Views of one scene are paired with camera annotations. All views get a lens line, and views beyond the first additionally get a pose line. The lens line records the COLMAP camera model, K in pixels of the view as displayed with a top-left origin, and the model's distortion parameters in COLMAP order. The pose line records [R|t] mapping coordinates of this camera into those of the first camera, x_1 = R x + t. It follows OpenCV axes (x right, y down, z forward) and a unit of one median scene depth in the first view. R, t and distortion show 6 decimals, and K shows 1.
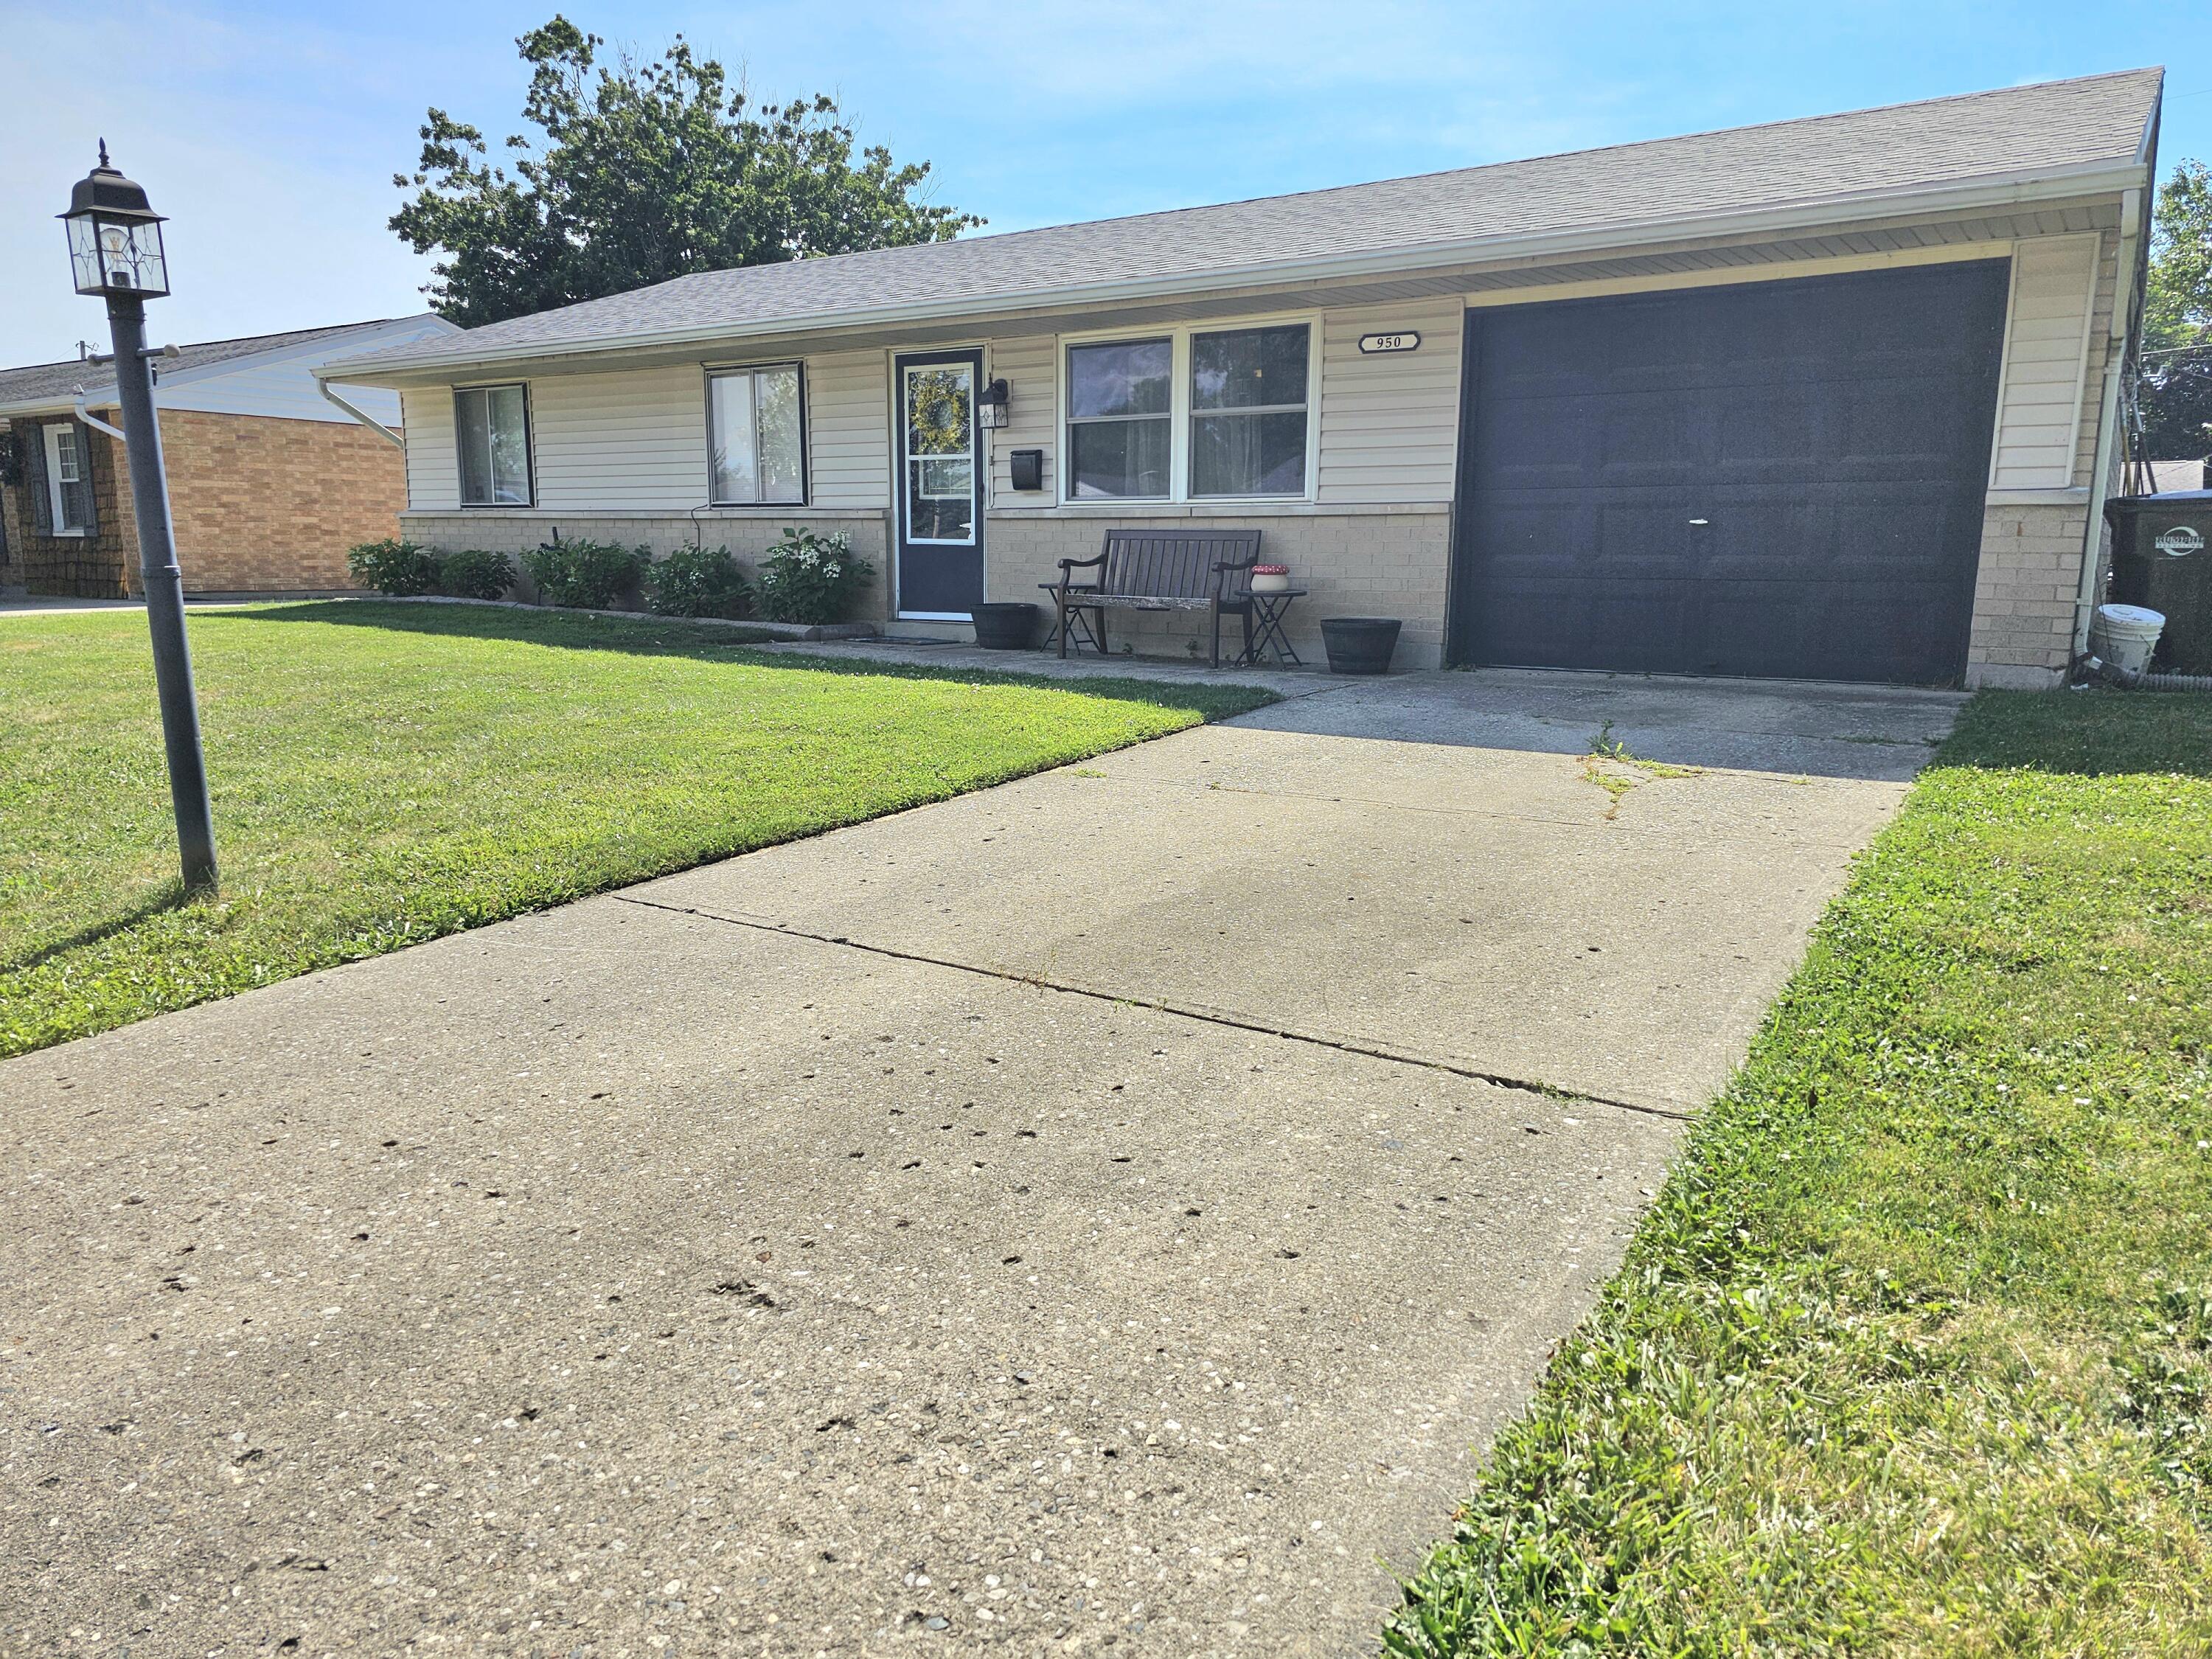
lens RADIAL K [[1480.4, 0, 1106.0], [0, 1480.4, 829.5], [0, 0, 1]] dist [0.023002, -0.000792]
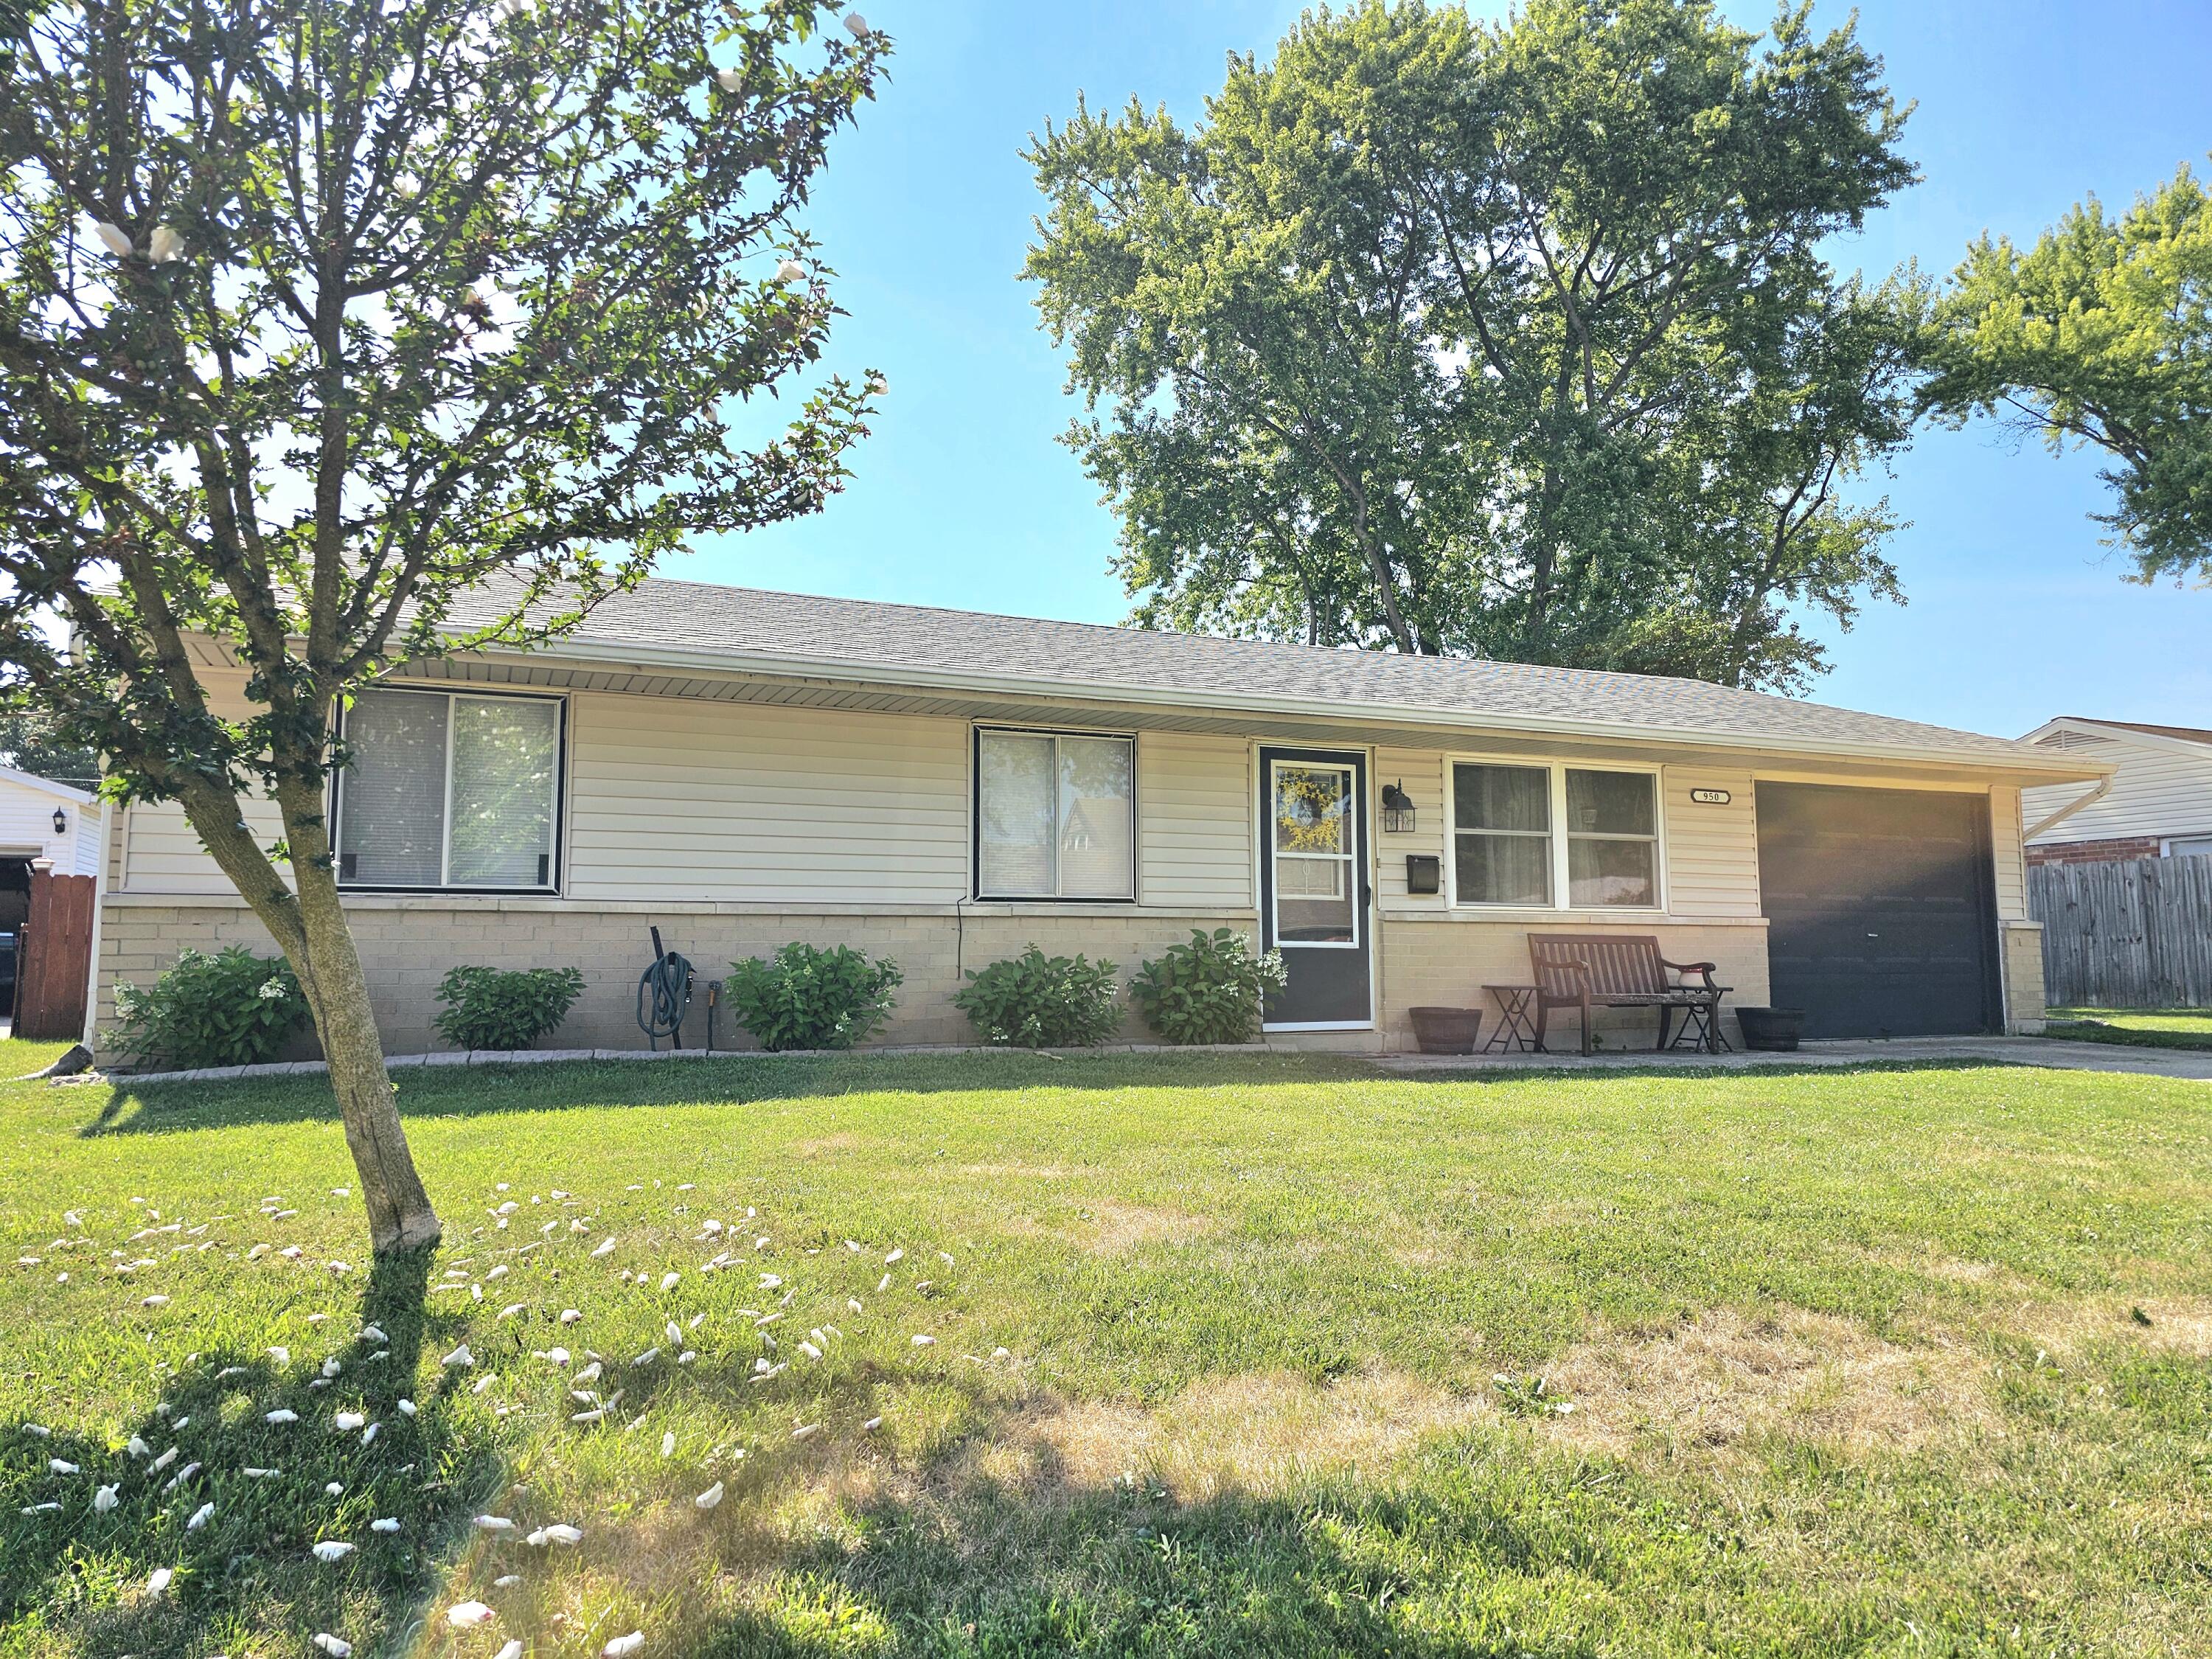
lens RADIAL K [[1480.4, 0, 1106.0], [0, 1480.4, 829.5], [0, 0, 1]] dist [0.023002, -0.000792]
pose [[0.538803, 0.061331, 0.840196, -1.023078], [0.159498, 0.971881, -0.173228, -0.131660], [-0.827195, 0.227346, 0.513870, 0.652425]]
